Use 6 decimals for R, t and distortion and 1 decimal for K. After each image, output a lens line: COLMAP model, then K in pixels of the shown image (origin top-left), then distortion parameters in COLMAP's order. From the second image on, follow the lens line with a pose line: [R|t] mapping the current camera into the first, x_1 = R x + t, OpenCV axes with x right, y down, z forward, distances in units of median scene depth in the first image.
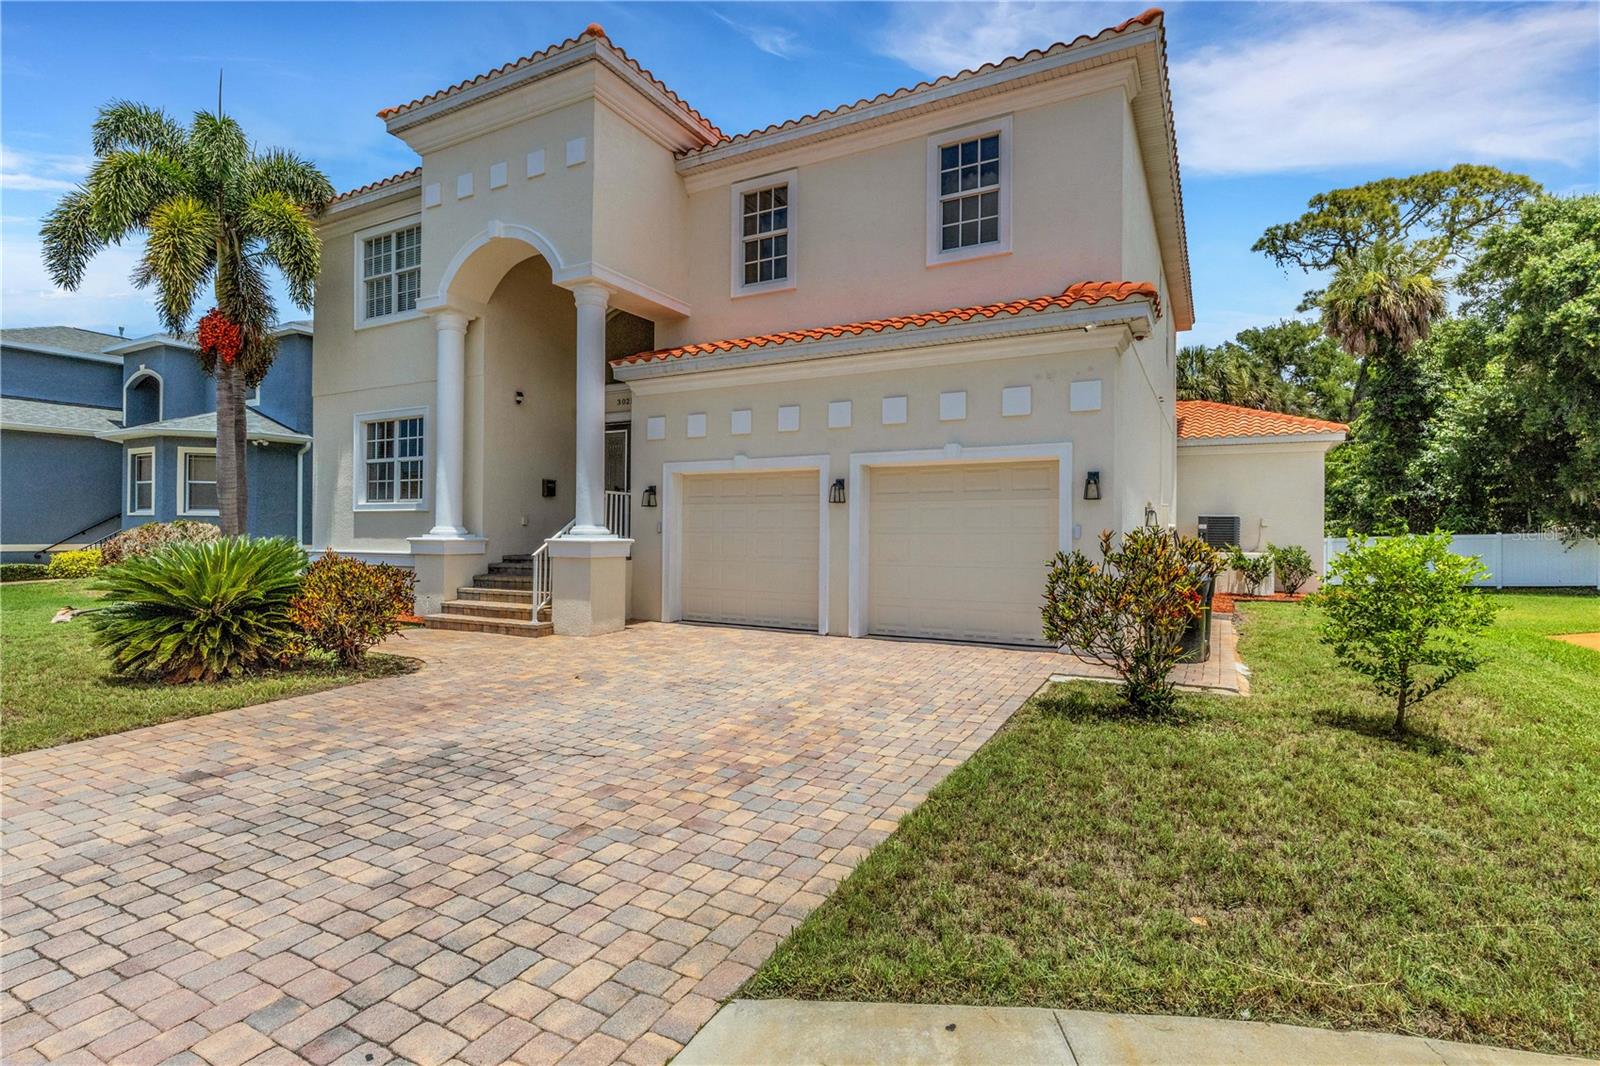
lens RADIAL K [[752.6, 0, 804.2], [0, 752.6, 537.8], [0, 0, 1]] dist [0.006569, -0.000401]
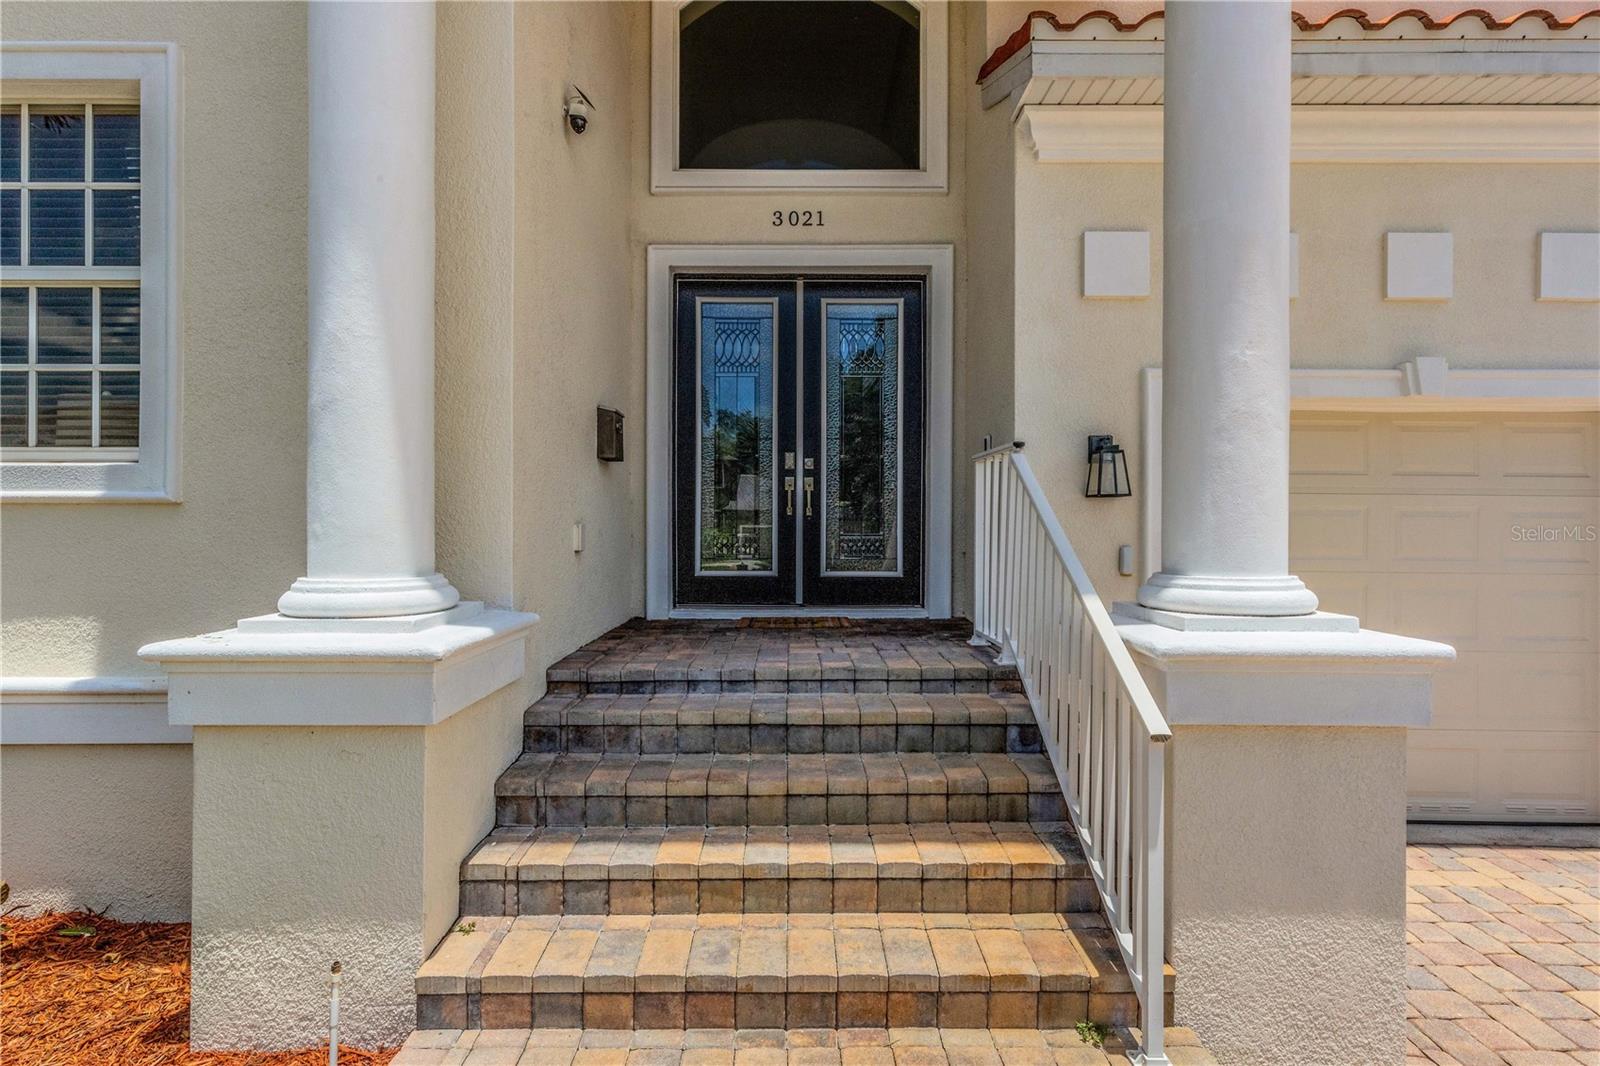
lens RADIAL K [[736.4, 0, 800.0], [0, 736.4, 533.0], [0, 0, 1]] dist [0.008629, 0.000818]
pose [[0.889717, -0.002835, 0.456503, -0.520498], [0.000757, 0.999989, 0.004735, -0.030548], [-0.456511, -0.003867, 0.889709, 0.852548]]
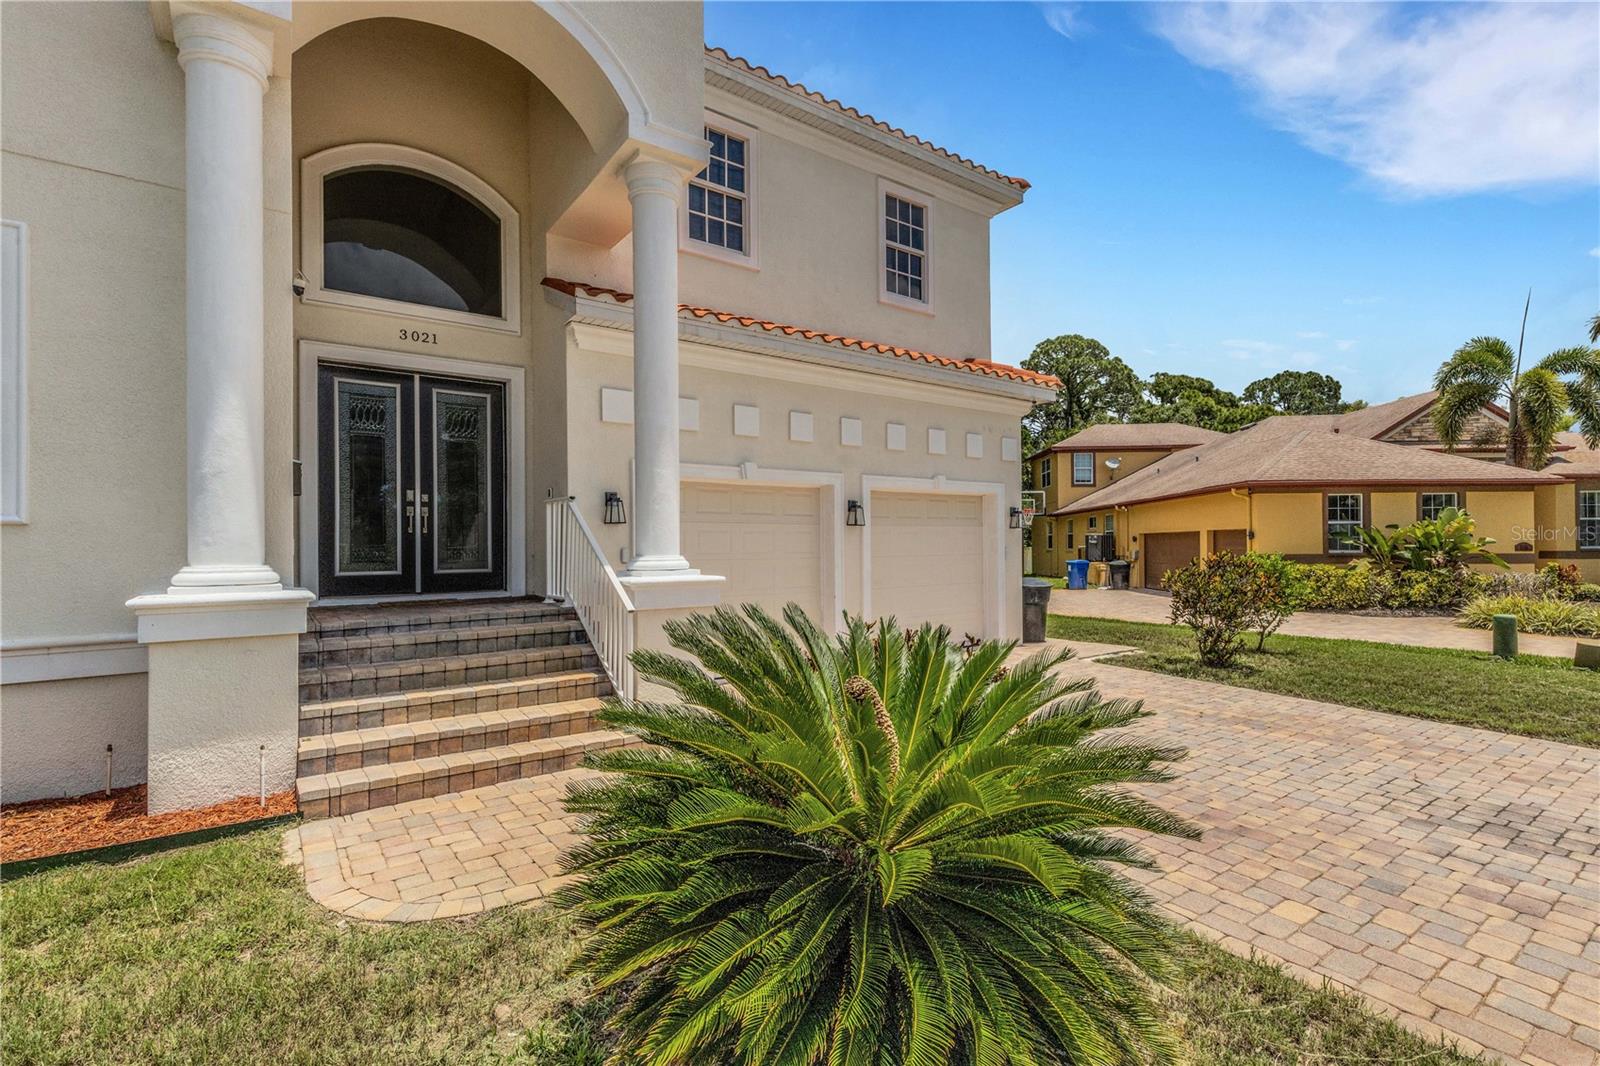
lens RADIAL K [[736.4, 0, 800.0], [0, 736.4, 533.0], [0, 0, 1]] dist [0.008629, 0.000818]
pose [[0.447326, 0.008224, 0.894333, -0.775257], [0.012411, 0.999804, -0.015402, -0.023996], [-0.894285, 0.017989, 0.447136, 0.629802]]
